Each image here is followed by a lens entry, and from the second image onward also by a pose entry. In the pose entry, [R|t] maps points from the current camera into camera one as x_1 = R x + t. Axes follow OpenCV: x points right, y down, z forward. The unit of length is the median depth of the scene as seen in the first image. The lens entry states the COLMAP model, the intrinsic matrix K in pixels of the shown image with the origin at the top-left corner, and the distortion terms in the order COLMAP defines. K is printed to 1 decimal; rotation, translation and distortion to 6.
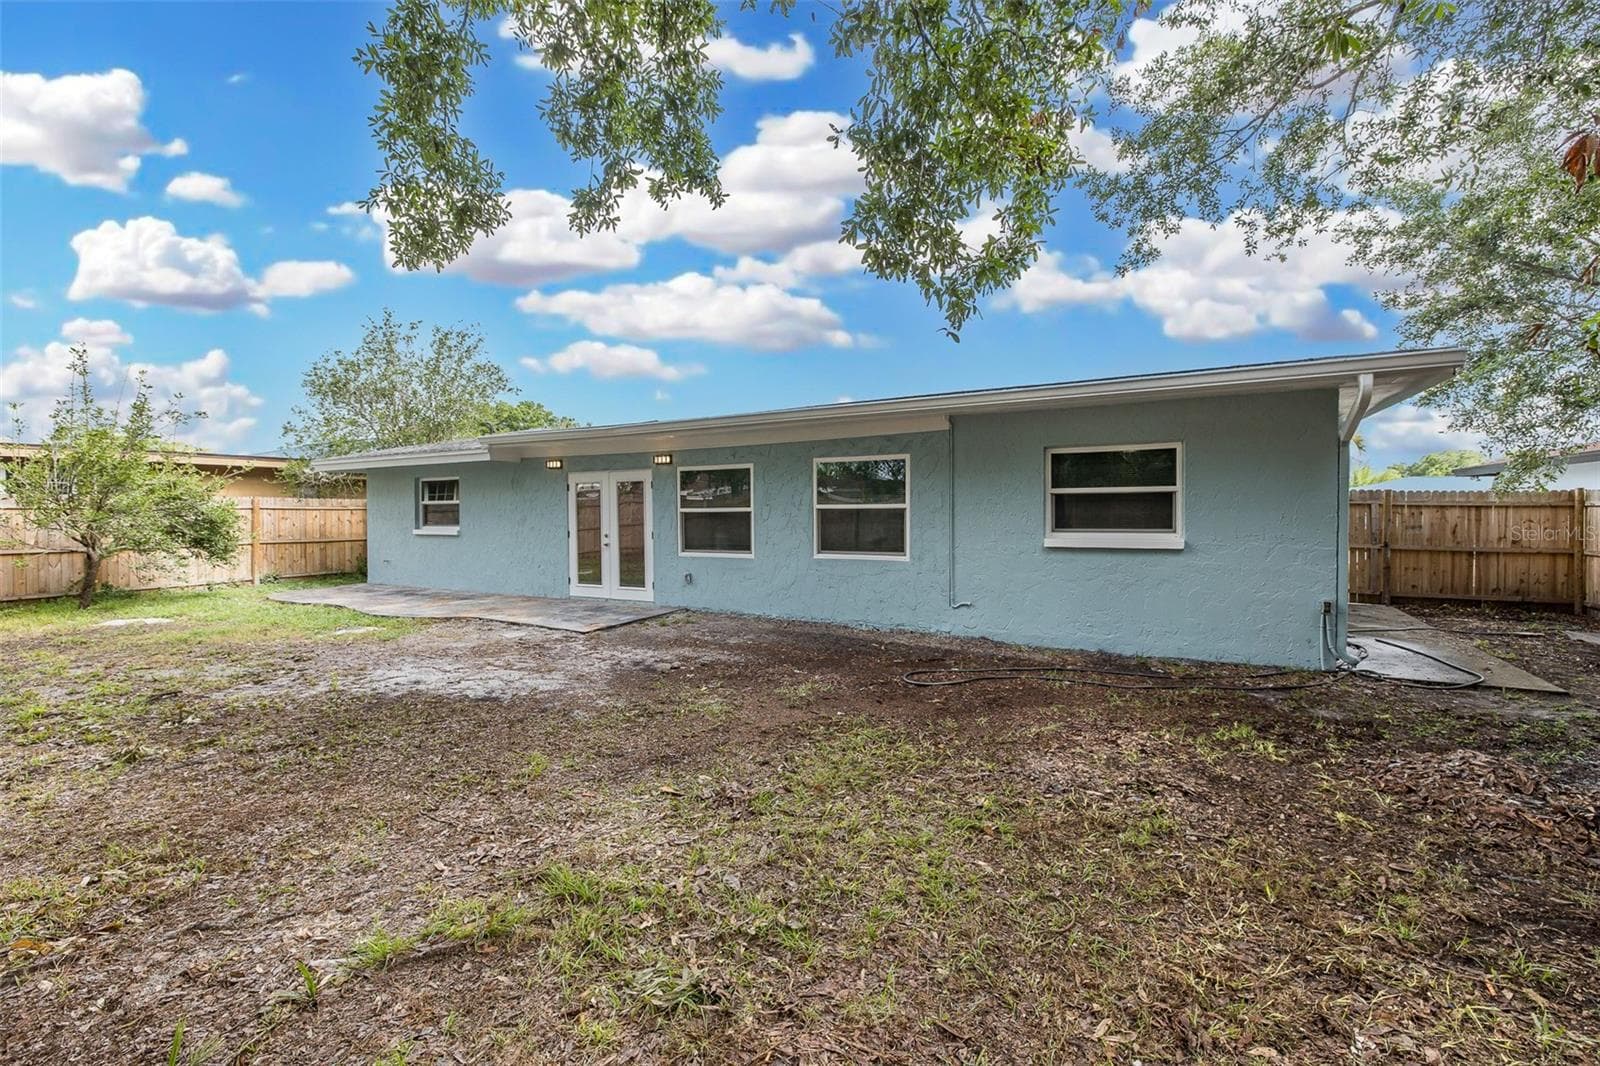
lens RADIAL K [[688.4, 0, 800.0], [0, 688.4, 533.0], [0, 0, 1]] dist [-0.000586, -0.000044]
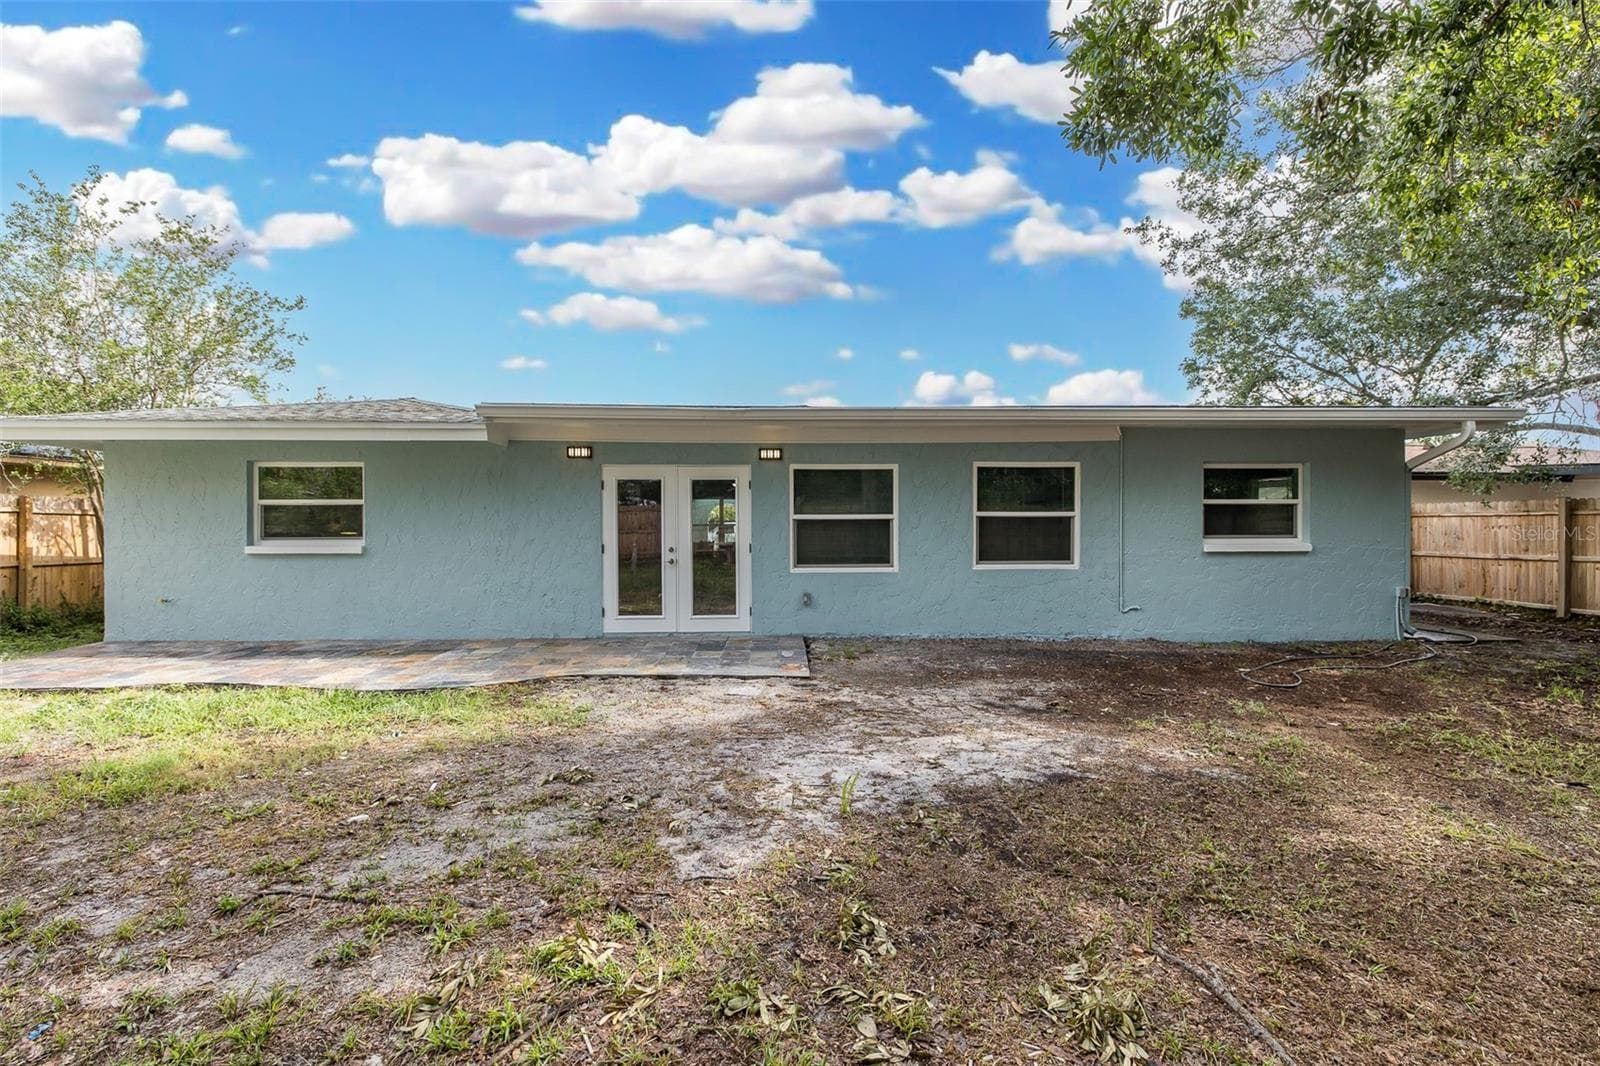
lens RADIAL K [[696.7, 0, 800.0], [0, 696.7, 533.0], [0, 0, 1]] dist [-0.000984, -0.000186]
pose [[0.857414, -0.006132, 0.514591, -0.595863], [0.012668, 0.999878, -0.009192, -0.006017], [-0.514471, 0.014400, 0.857387, 0.283778]]
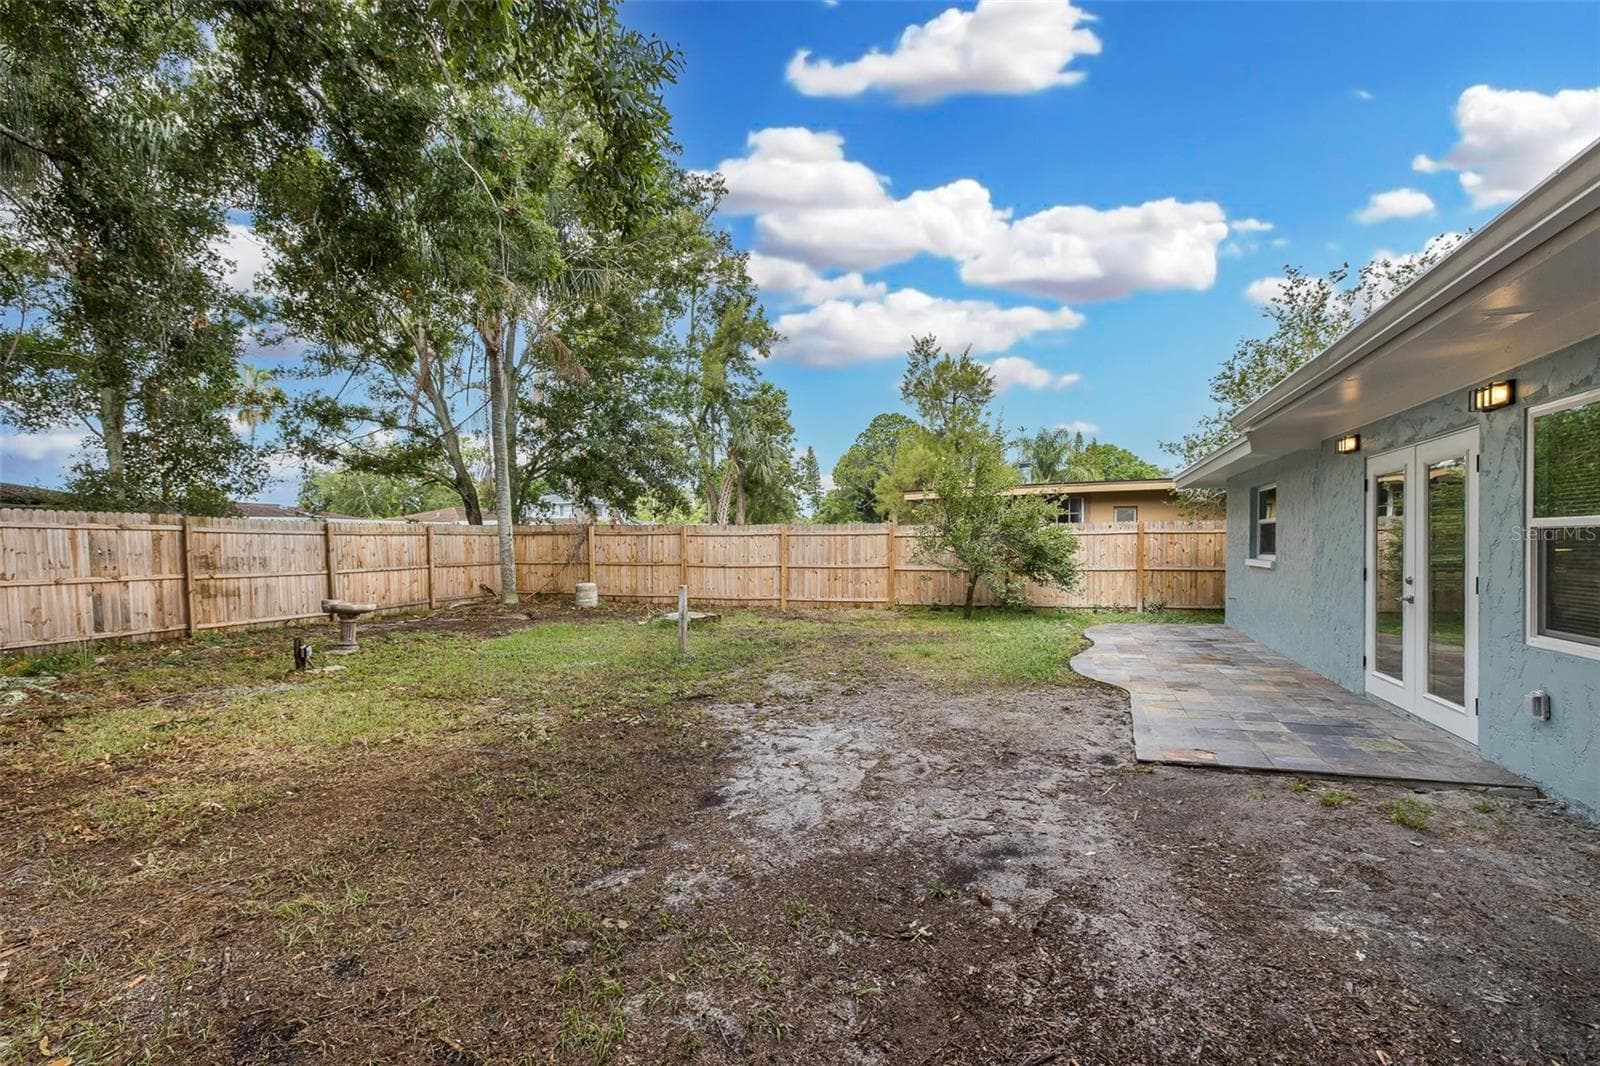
lens RADIAL K [[691.1, 0, 802.7], [0, 691.1, 564.1], [0, 0, 1]] dist [-0.001613, -0.000152]
pose [[0.131630, 0.027571, -0.990915, 0.148962], [-0.016141, 0.999540, 0.025667, -0.013660], [0.991167, 0.012616, 0.132015, 0.554434]]
